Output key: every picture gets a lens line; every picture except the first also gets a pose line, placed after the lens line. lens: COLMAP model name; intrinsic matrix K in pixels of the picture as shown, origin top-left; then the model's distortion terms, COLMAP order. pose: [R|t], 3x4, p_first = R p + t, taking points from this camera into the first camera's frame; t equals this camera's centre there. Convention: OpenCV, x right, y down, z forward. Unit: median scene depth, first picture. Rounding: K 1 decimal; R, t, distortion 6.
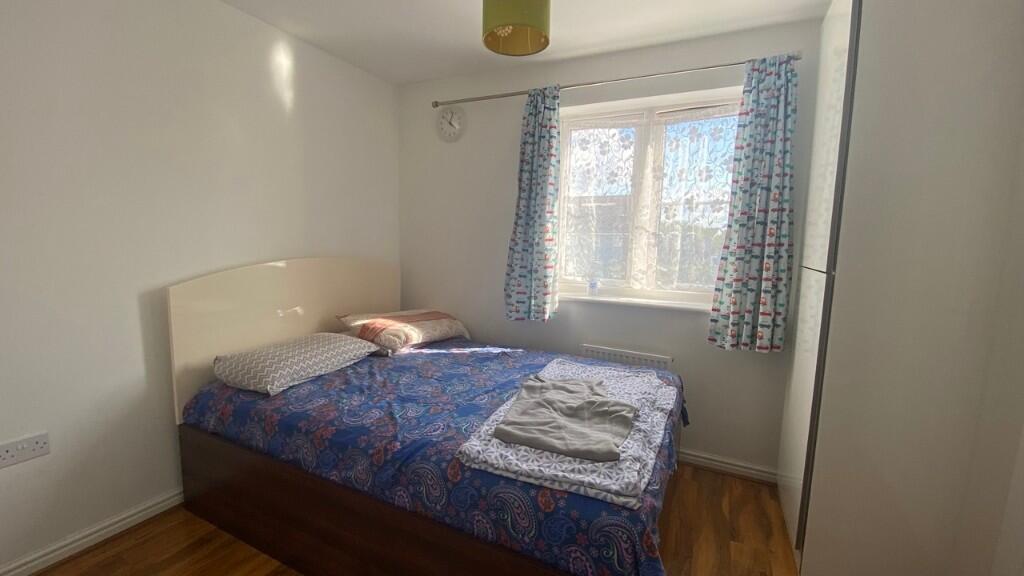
lens RADIAL K [[431.0, 0, 507.1], [0, 431.0, 284.9], [0, 0, 1]] dist [0.016462, -0.021248]
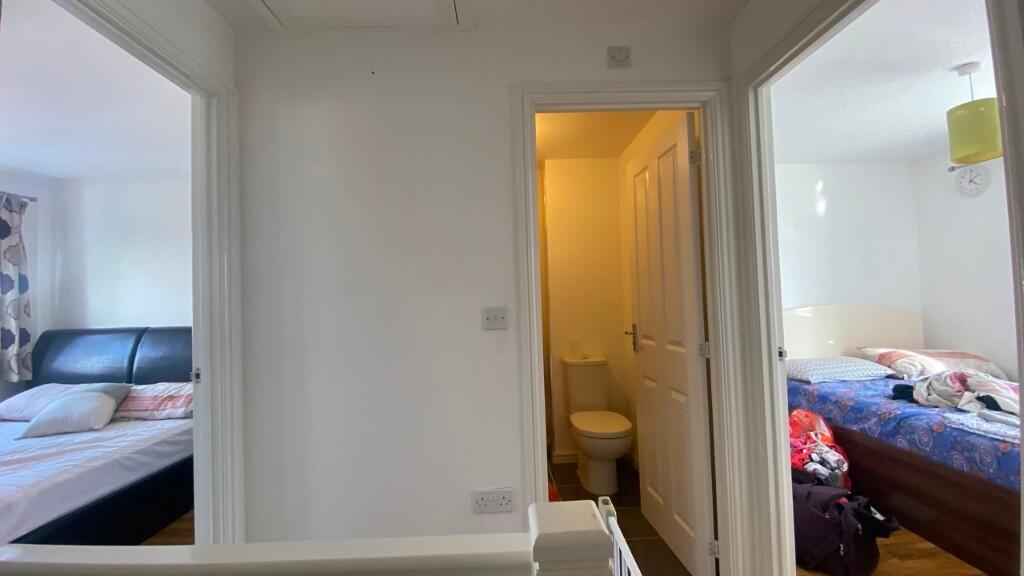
lens RADIAL K [[421.4, 0, 482.6], [0, 421.4, 287.5], [0, 0, 1]] dist [-0.000493, -0.012694]
pose [[0.439492, -0.065546, -0.895852, 0.490772], [-0.056861, 0.993304, -0.100571, 0.138769], [0.896445, 0.095139, 0.432822, -1.143007]]
